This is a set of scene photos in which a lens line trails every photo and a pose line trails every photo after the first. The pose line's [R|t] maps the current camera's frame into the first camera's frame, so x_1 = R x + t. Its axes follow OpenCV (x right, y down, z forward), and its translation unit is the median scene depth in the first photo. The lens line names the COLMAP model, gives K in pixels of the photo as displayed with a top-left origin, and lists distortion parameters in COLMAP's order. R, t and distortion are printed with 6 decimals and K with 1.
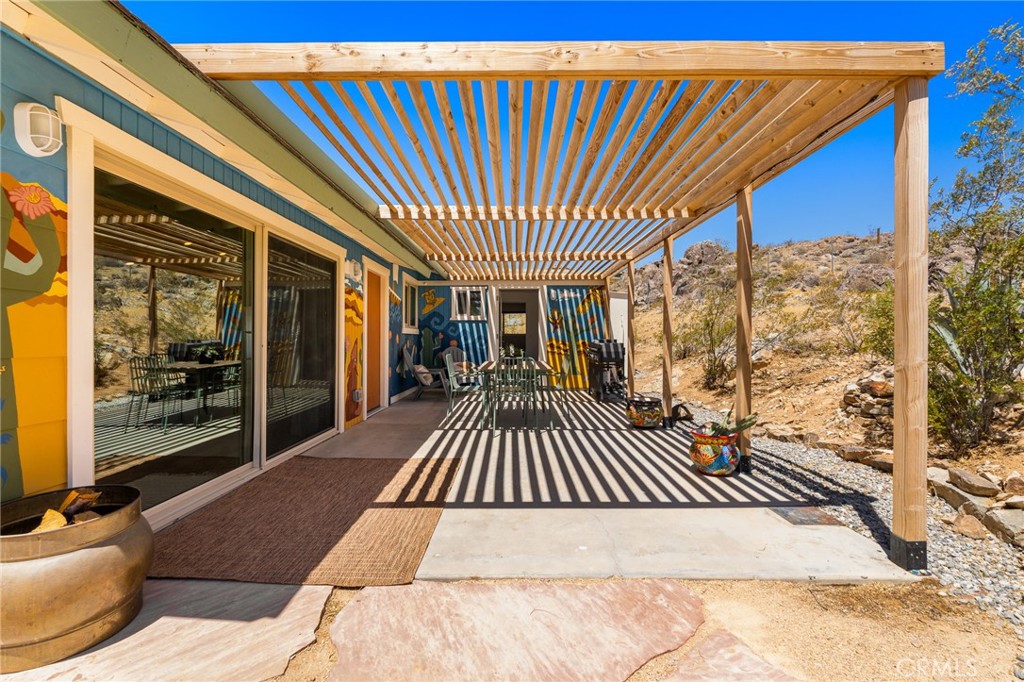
lens RADIAL K [[468.1, 0, 509.8], [0, 468.1, 341.3], [0, 0, 1]] dist [-0.000277, -0.000011]
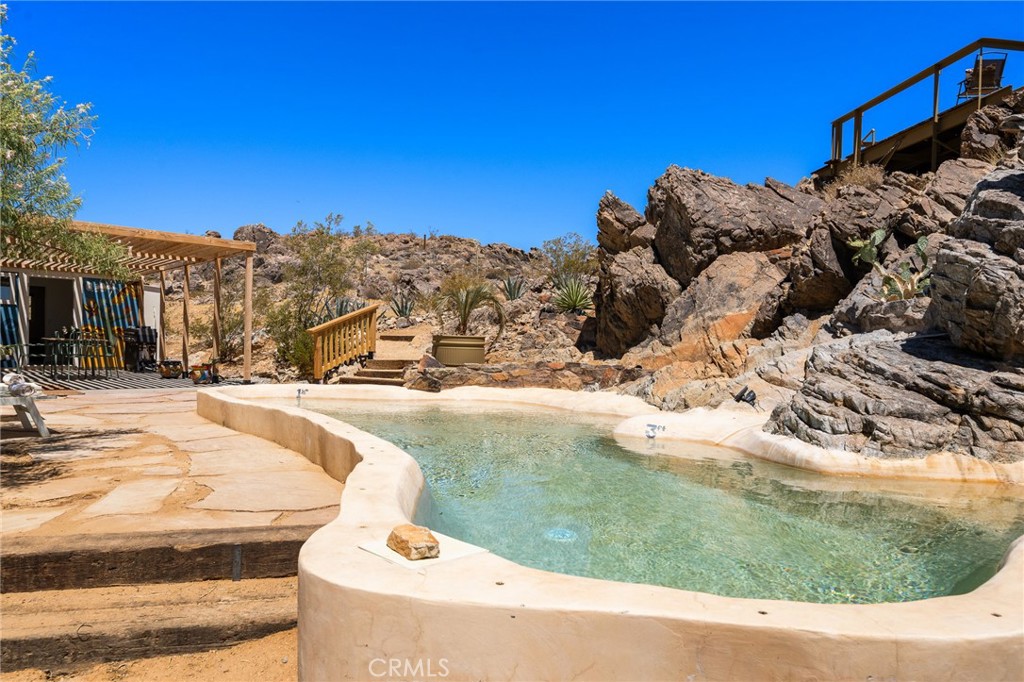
lens RADIAL K [[654.4, 0, 505.6], [0, 654.4, 364.6], [0, 0, 1]] dist [0.000142, 0.000318]
pose [[0.742779, -0.000144, 0.669536, -0.223115], [-0.022470, 0.999431, 0.025144, 0.029823], [-0.669159, -0.033721, 0.742354, -0.882337]]
